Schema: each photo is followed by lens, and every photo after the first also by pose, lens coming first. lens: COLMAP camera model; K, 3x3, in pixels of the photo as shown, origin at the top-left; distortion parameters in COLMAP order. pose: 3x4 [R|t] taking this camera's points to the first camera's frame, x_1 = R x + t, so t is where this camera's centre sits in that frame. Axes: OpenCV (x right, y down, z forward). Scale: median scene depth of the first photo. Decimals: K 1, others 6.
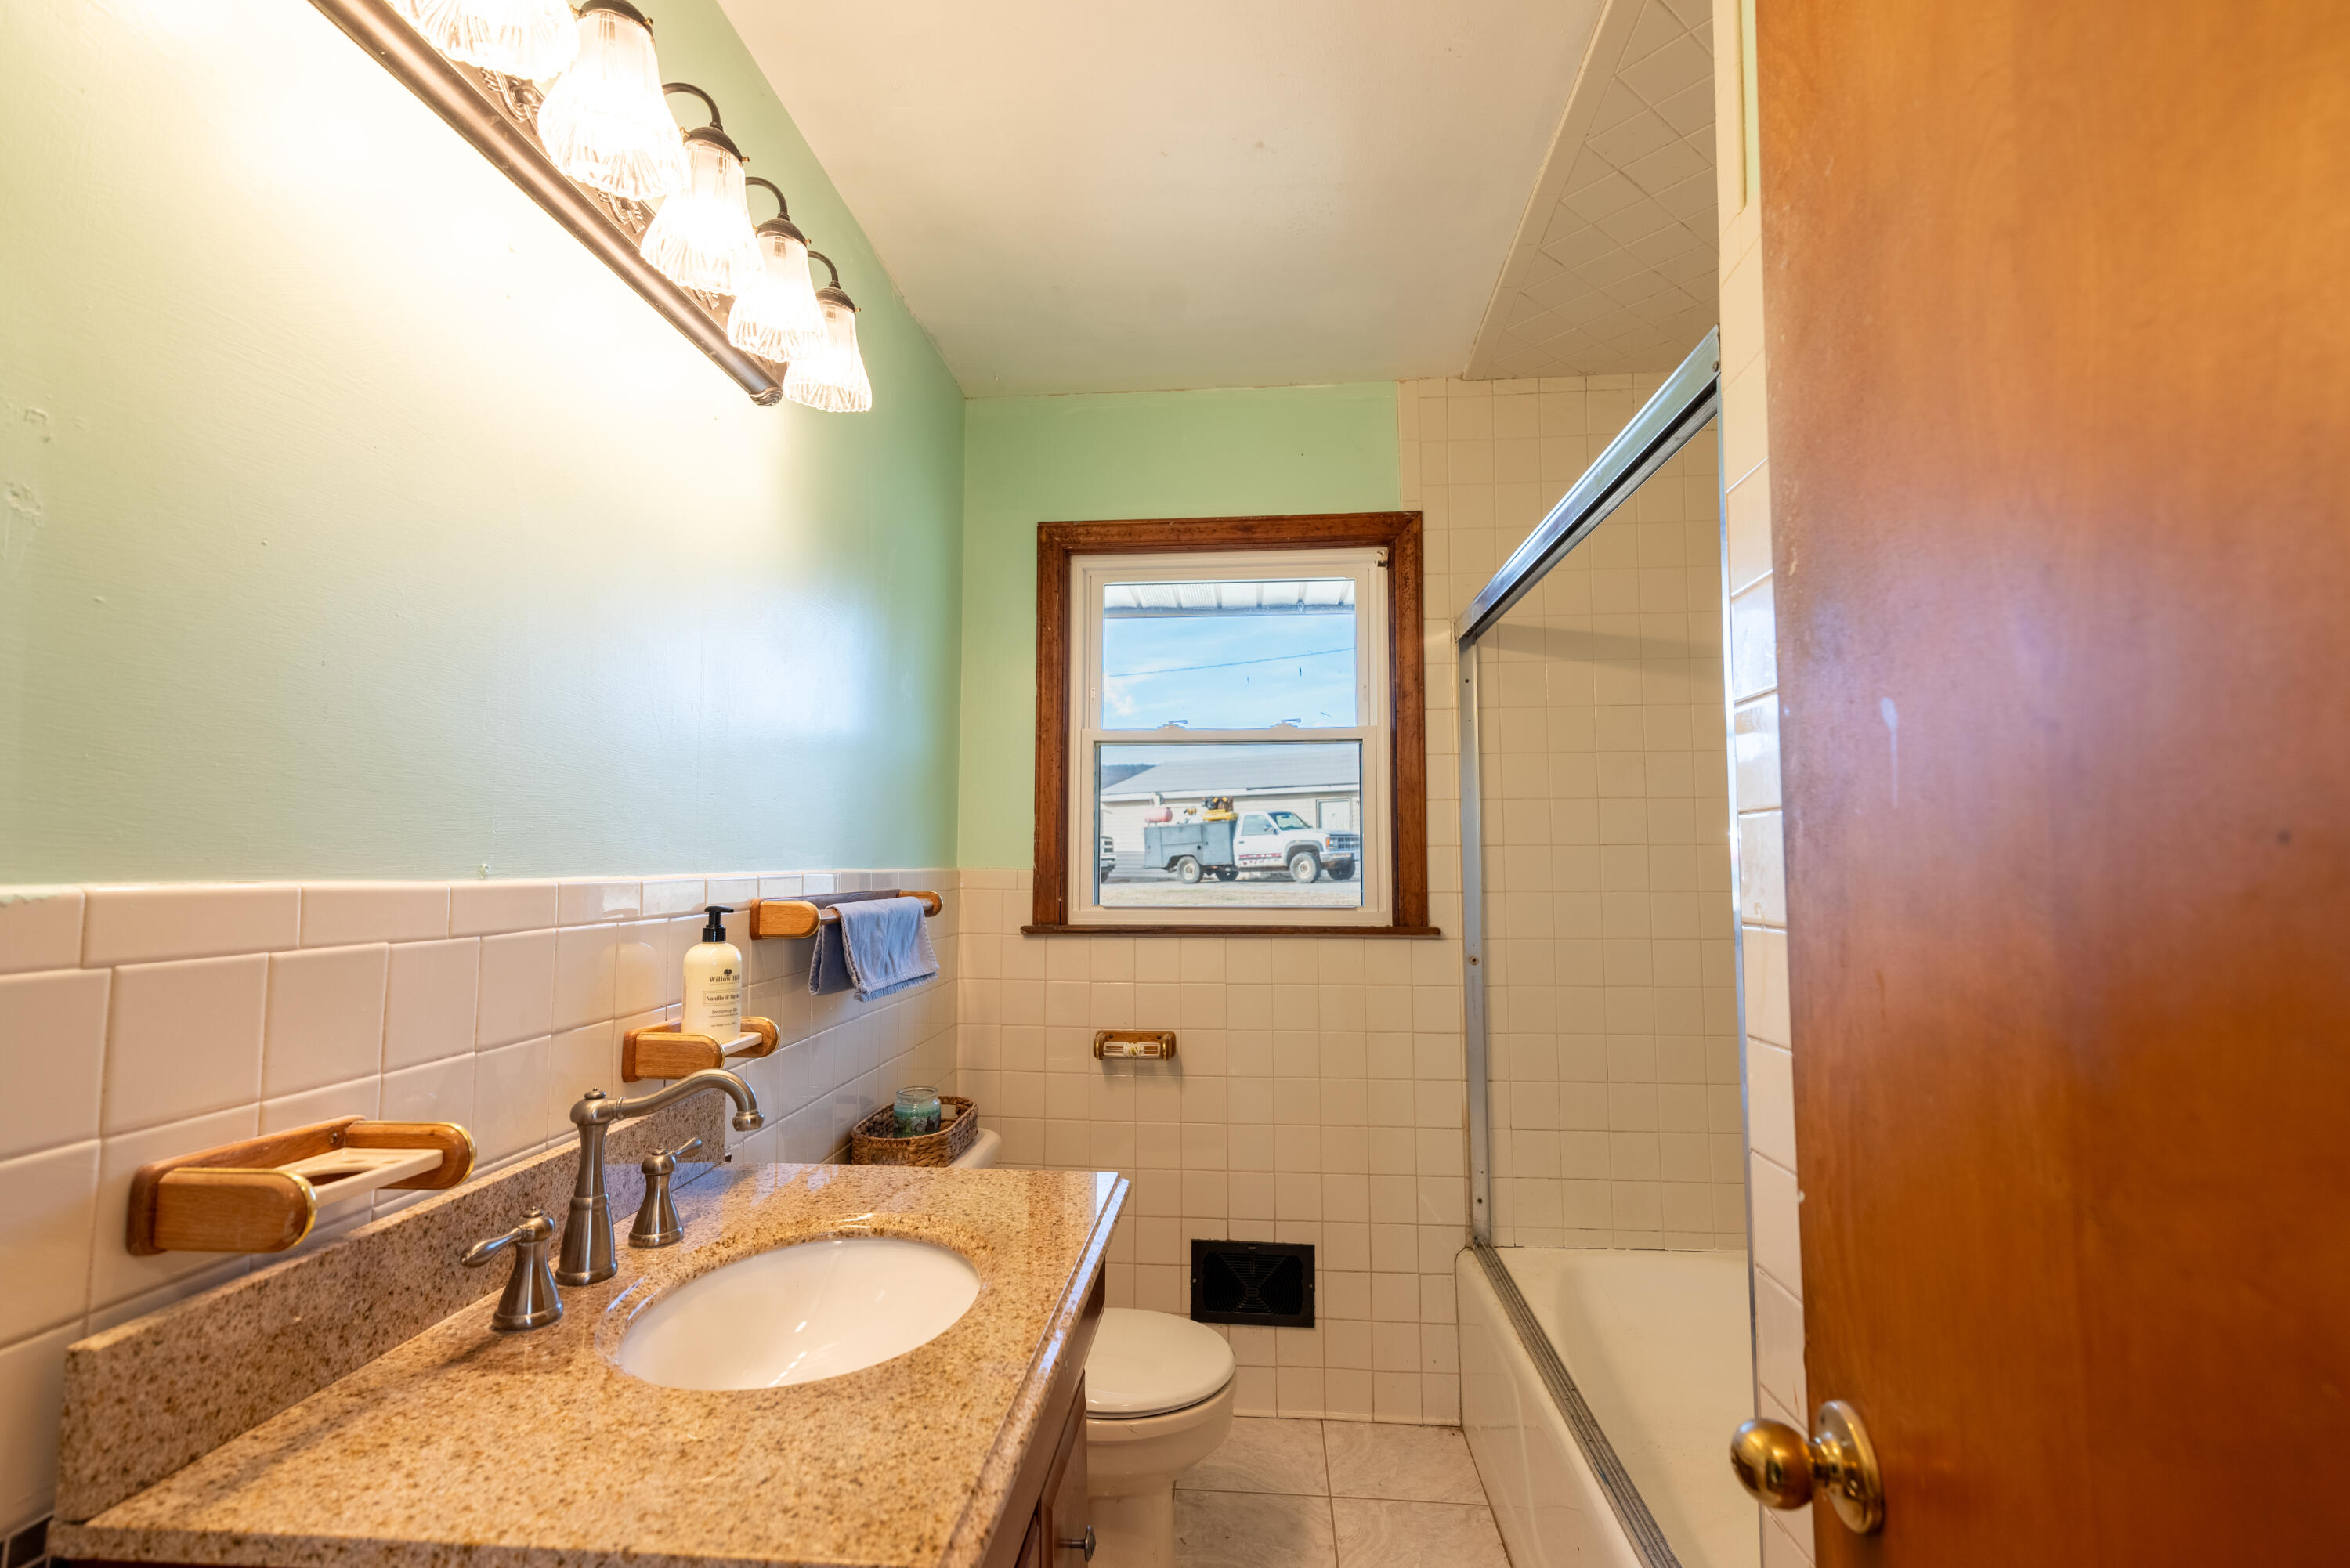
lens RADIAL K [[1065.1, 0, 1172.8], [0, 1065.1, 789.8], [0, 0, 1]] dist [0.011844, -0.000362]
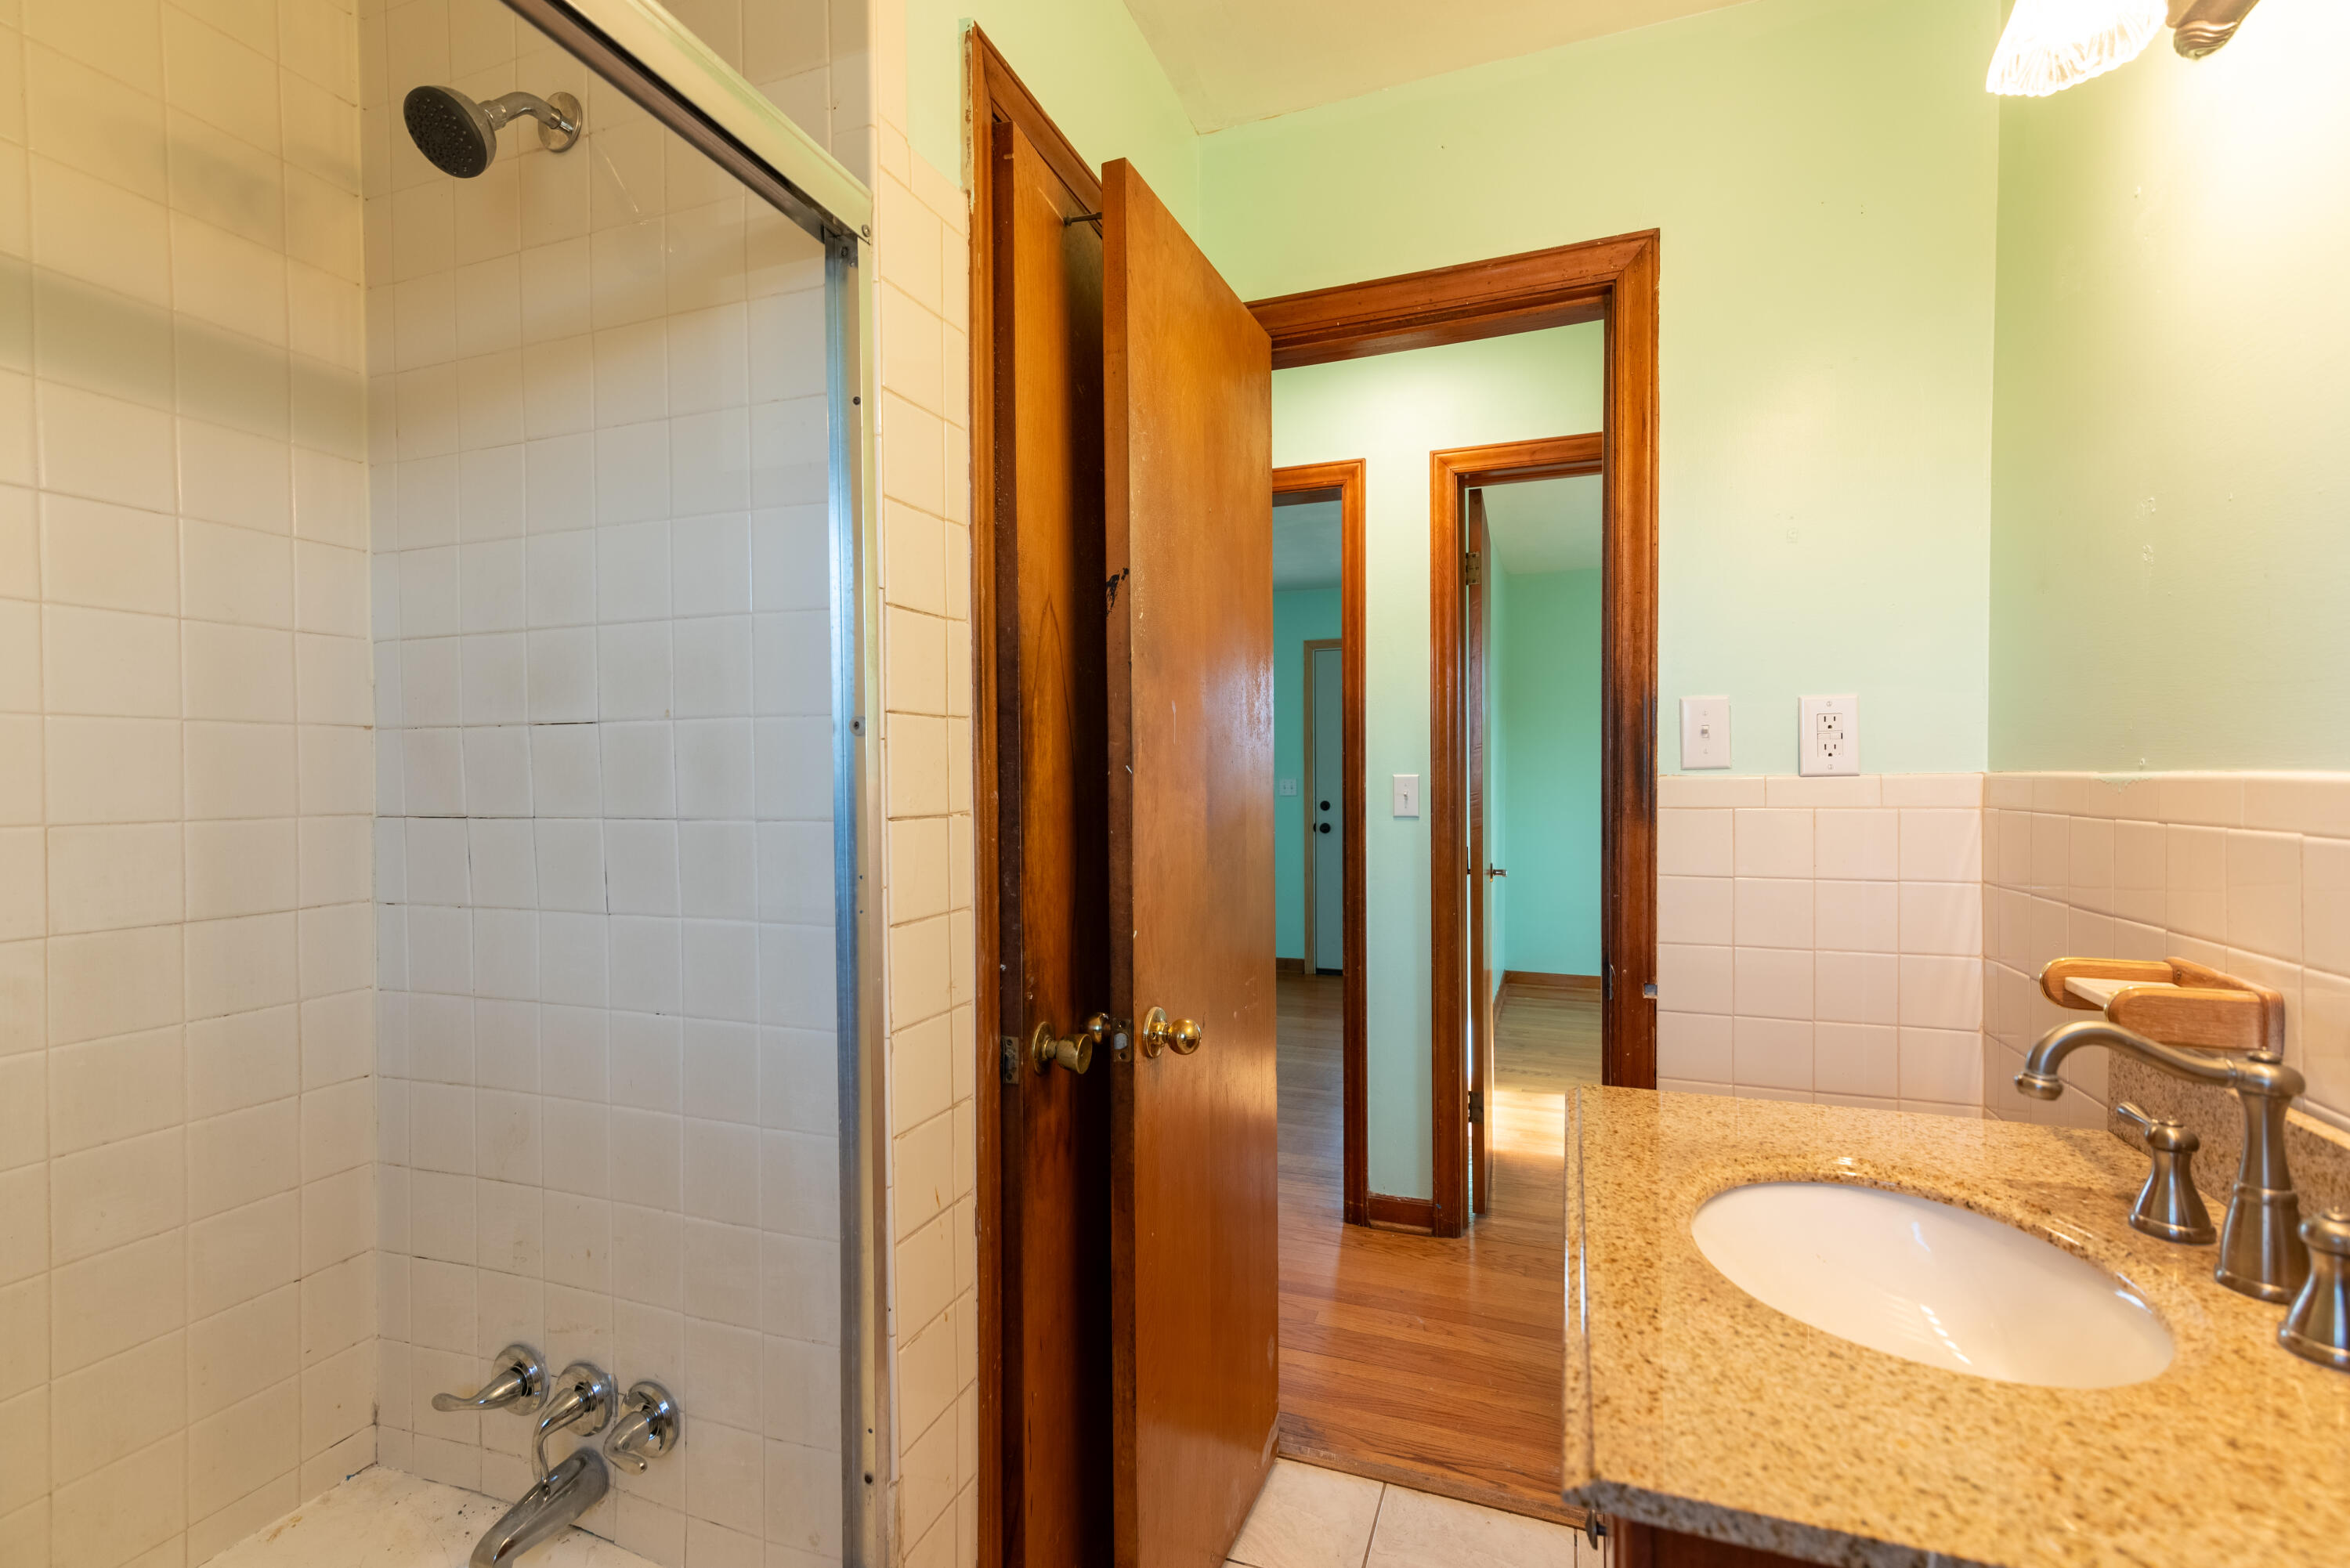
lens RADIAL K [[1065.1, 0, 1172.8], [0, 1065.1, 789.8], [0, 0, 1]] dist [0.011844, -0.000362]
pose [[-0.962153, 0.001058, 0.272507, -0.008849], [-0.015627, 0.998133, -0.059050, 0.180535], [-0.272060, -0.061073, -0.960340, 2.284551]]
